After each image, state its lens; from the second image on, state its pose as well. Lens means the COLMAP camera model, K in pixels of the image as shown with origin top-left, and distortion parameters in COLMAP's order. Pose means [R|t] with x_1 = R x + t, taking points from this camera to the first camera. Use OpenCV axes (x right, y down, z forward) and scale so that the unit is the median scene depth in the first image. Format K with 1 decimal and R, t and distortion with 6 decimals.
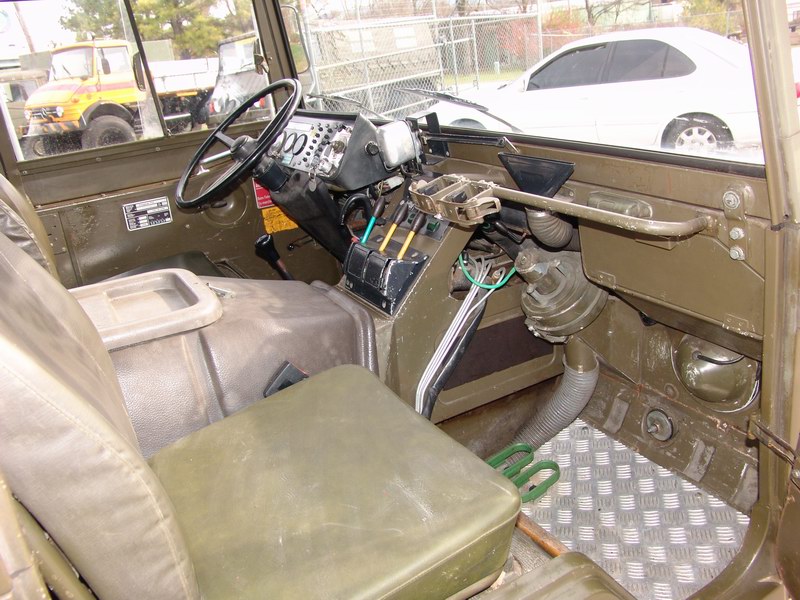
lens RADIAL K [[658.2, 0, 388.4], [0, 658.2, 296.6], [0, 0, 1]] dist [-0.174825, 0.156003]
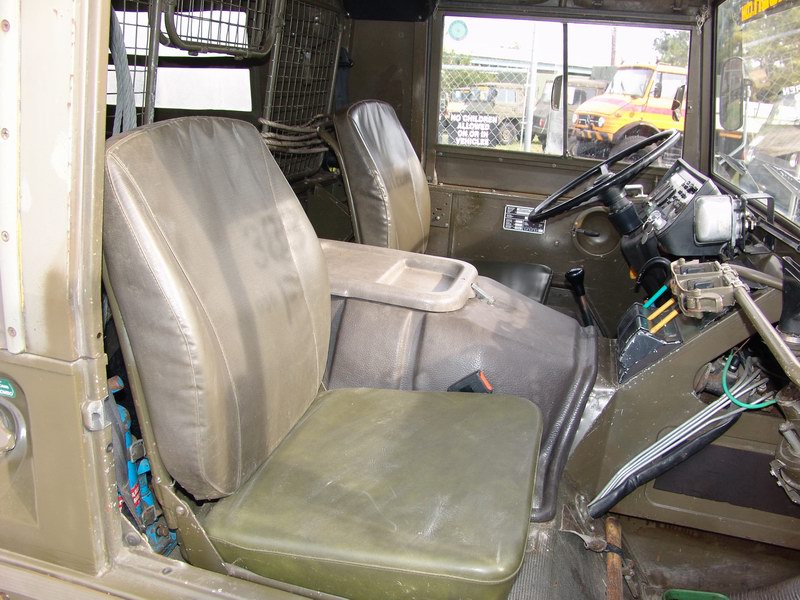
lens RADIAL K [[658.2, 0, 388.4], [0, 658.2, 296.6], [0, 0, 1]] dist [-0.174825, 0.156003]
pose [[0.698283, 0.355695, -0.621194, 0.292020], [-0.378042, 0.920160, 0.101927, -0.053266], [0.607853, 0.163664, 0.777000, 0.049378]]
